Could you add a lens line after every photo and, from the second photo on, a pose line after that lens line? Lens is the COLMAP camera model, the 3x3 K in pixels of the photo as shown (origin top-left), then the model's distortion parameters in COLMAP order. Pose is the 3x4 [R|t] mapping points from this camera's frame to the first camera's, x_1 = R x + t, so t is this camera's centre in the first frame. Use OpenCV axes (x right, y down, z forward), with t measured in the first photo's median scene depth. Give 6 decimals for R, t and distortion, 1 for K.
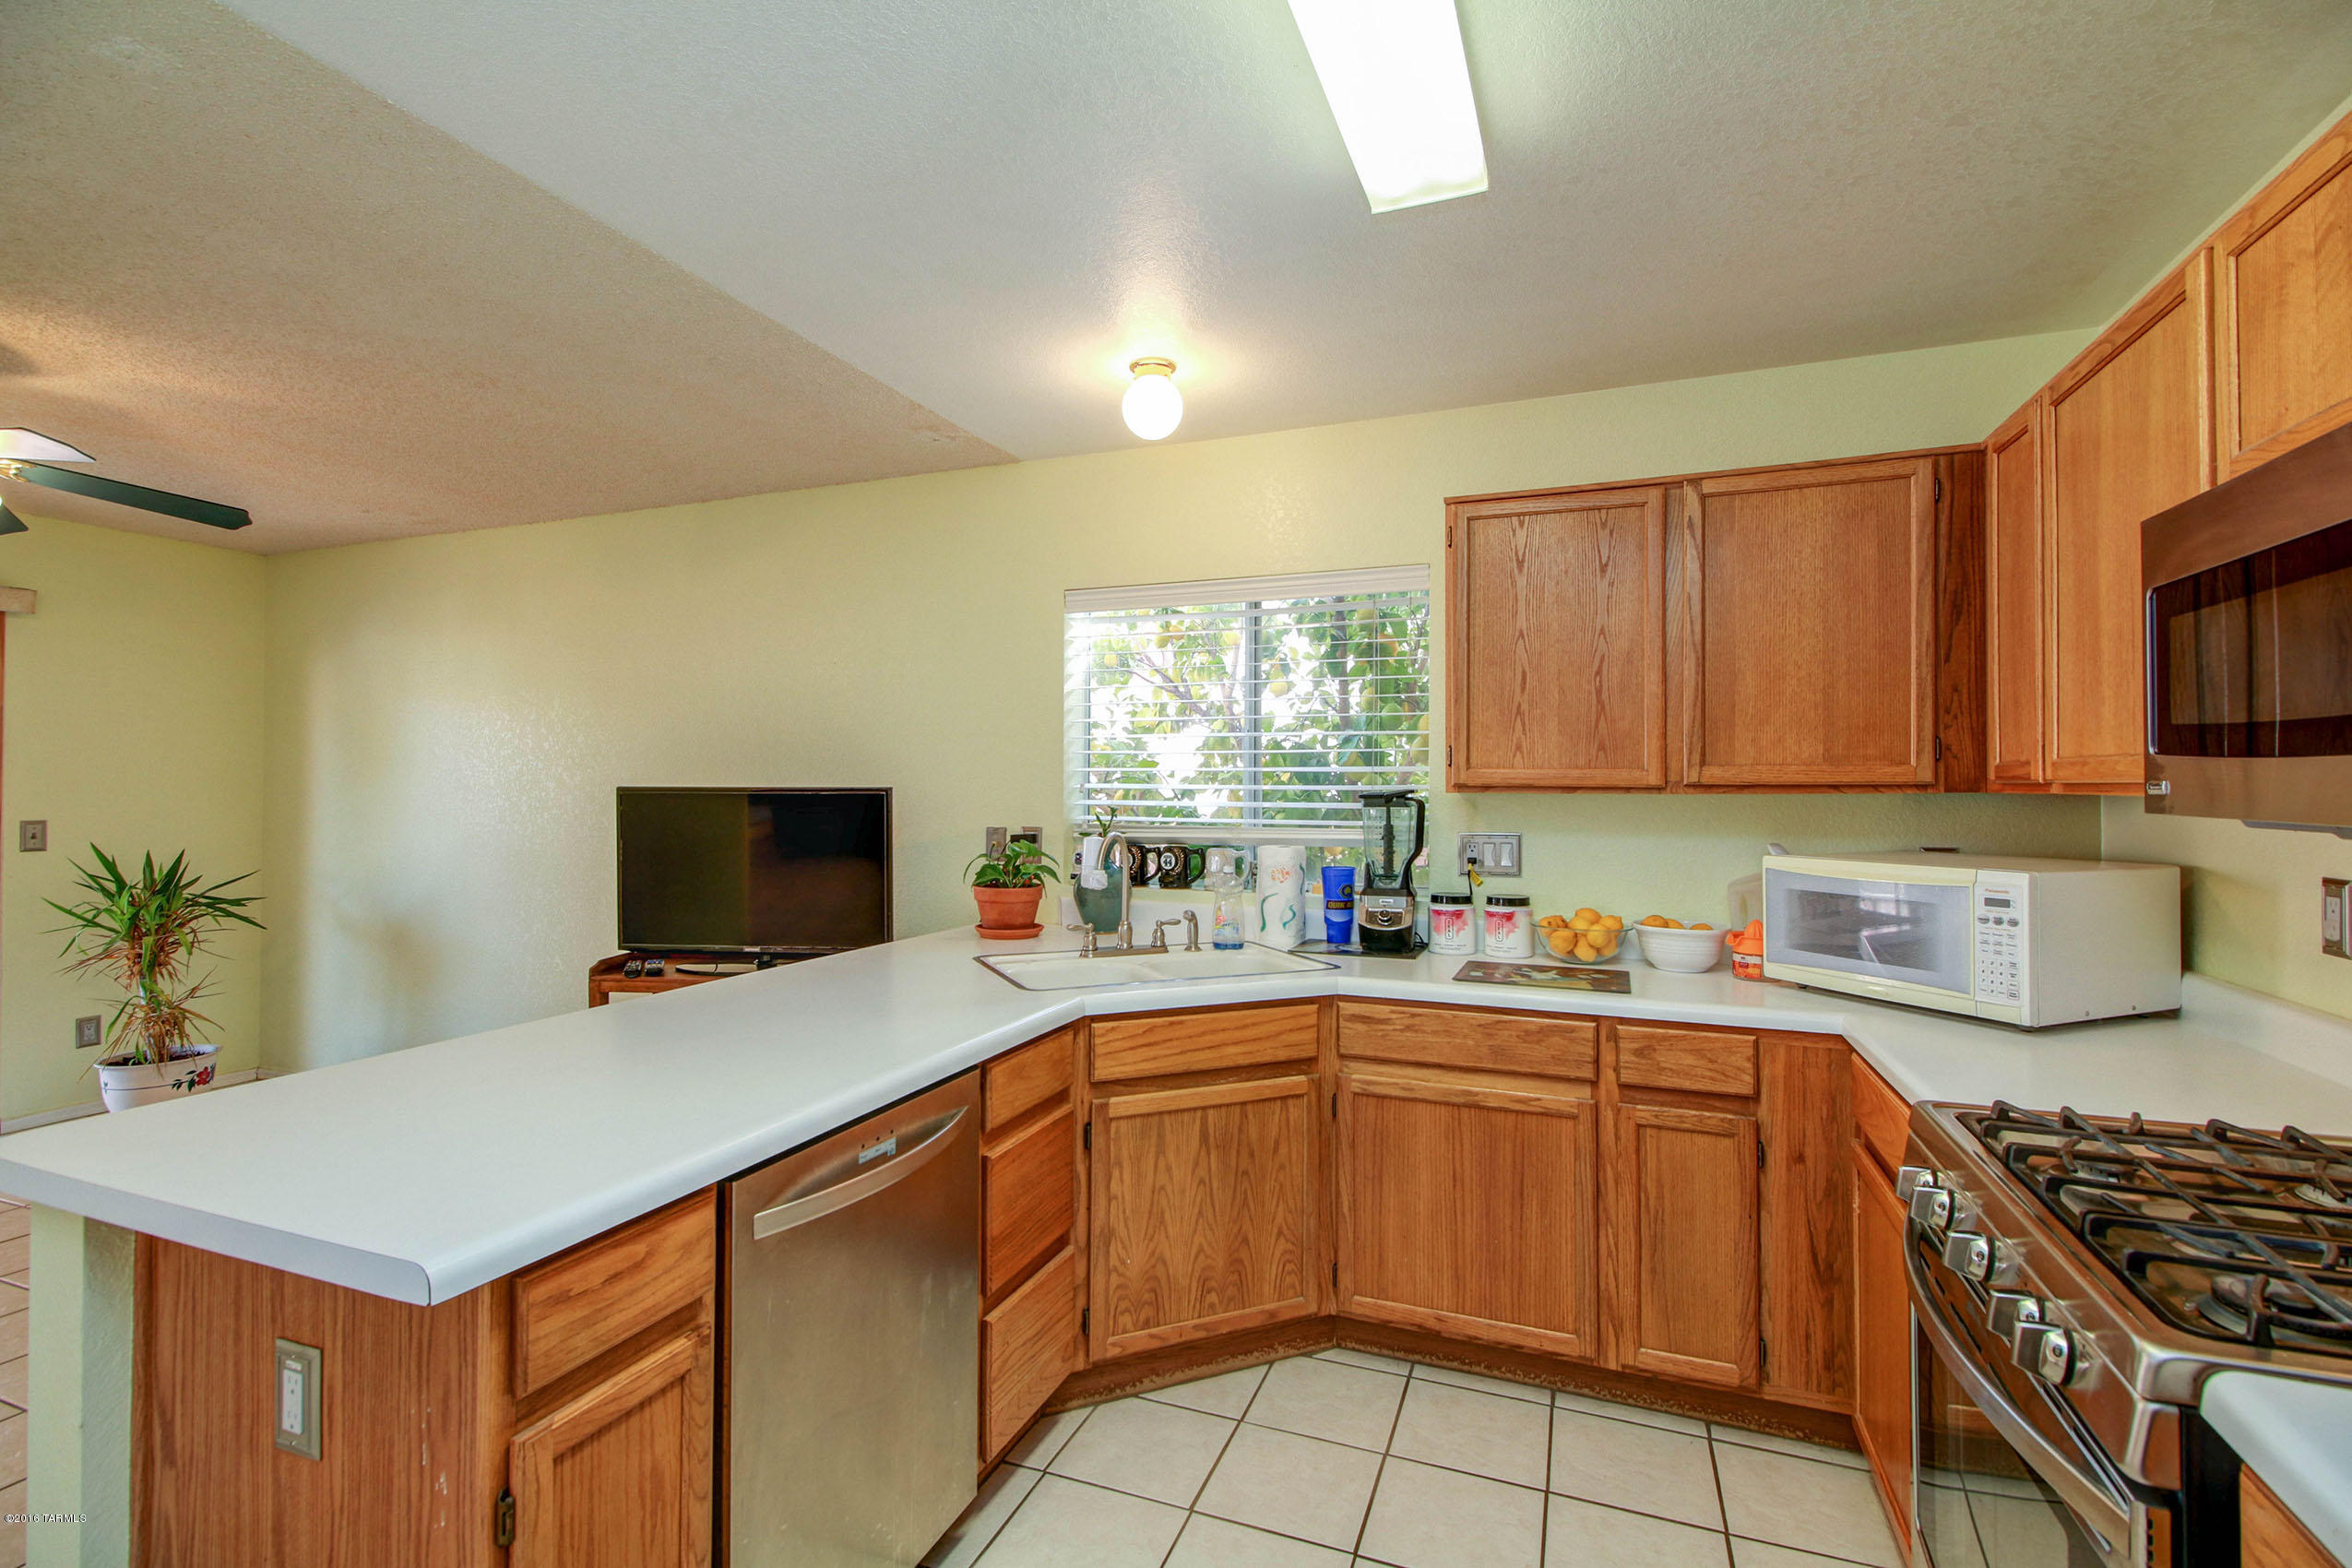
lens RADIAL K [[1107.1, 0, 1138.5], [0, 1107.1, 774.4], [0, 0, 1]] dist [0.032047, -0.016419]
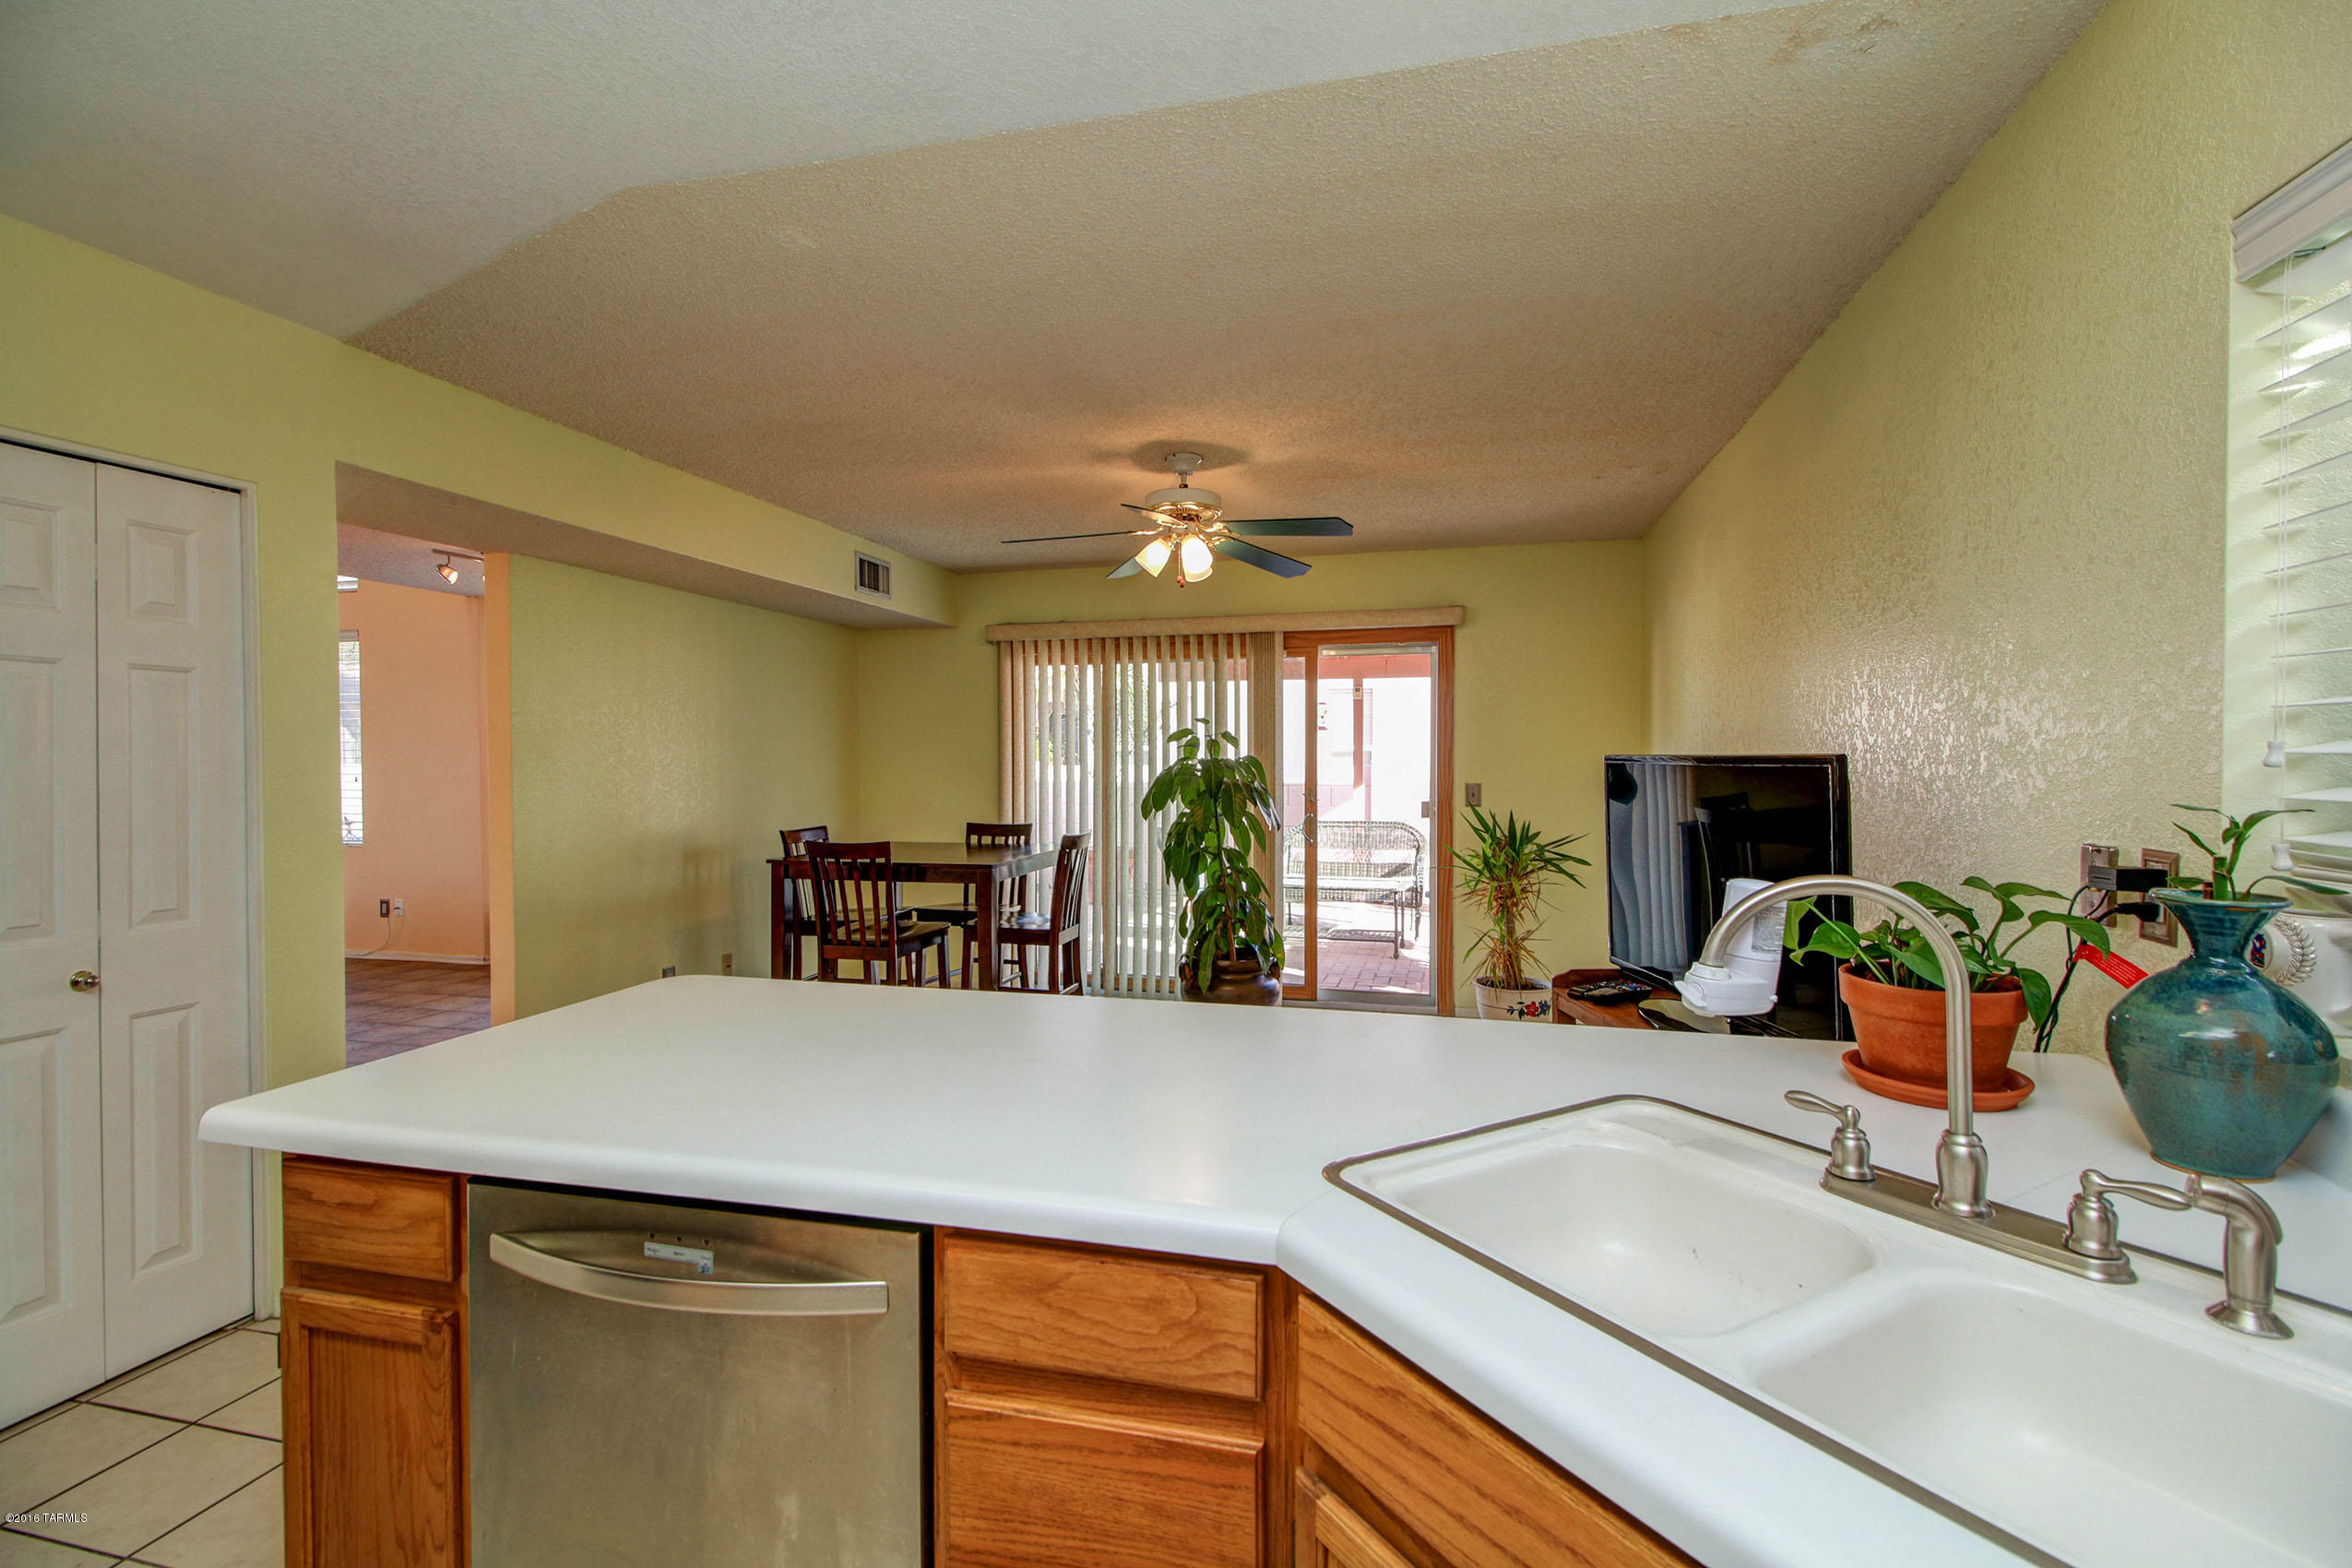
lens RADIAL K [[1072.6, 0, 1168.2], [0, 1072.6, 777.9], [0, 0, 1]] dist [0.024335, -0.014562]
pose [[0.140558, 0.017146, -0.989924, 0.341160], [0.012720, 0.999736, 0.019122, 0.011859], [0.989991, -0.015279, 0.140303, 0.827422]]
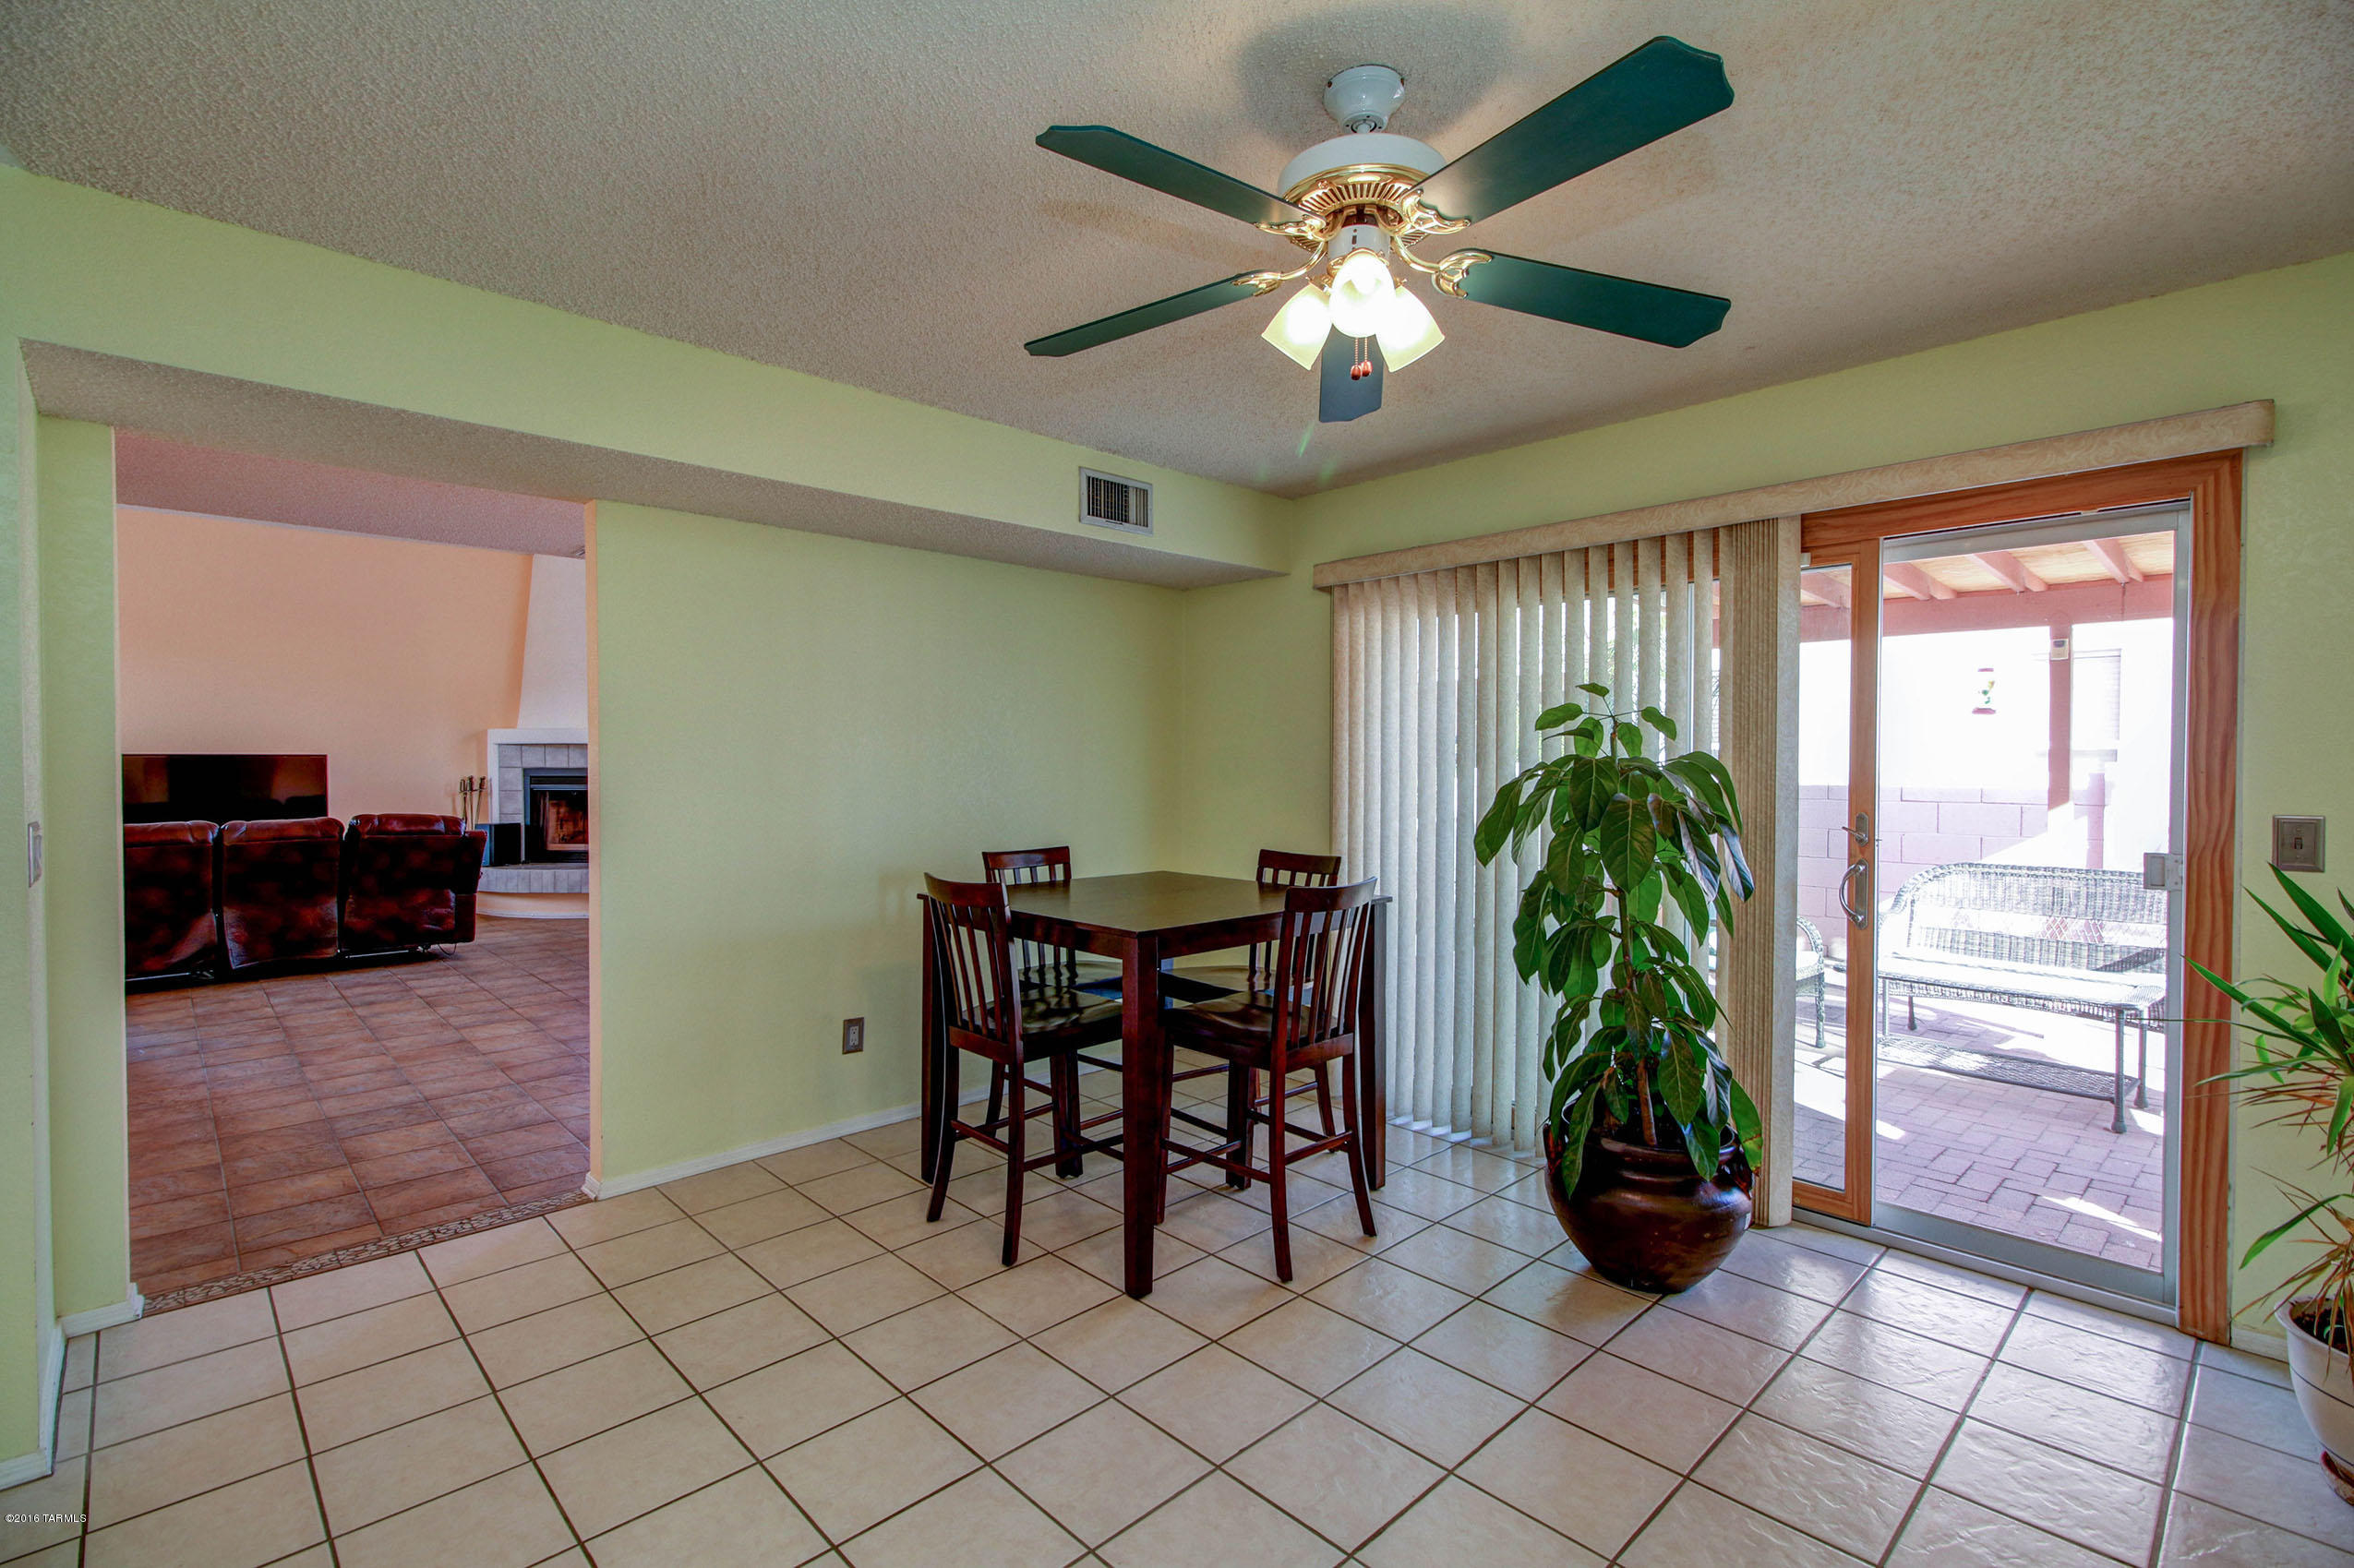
lens RADIAL K [[1073.3, 0, 1169.2], [0, 1073.3, 777.9], [0, 0, 1]] dist [0.024335, -0.014562]
pose [[-0.406934, 0.014216, -0.913347, -0.498884], [0.007047, 0.999898, 0.012424, 0.019647], [0.913430, -0.001380, -0.406993, 1.247399]]
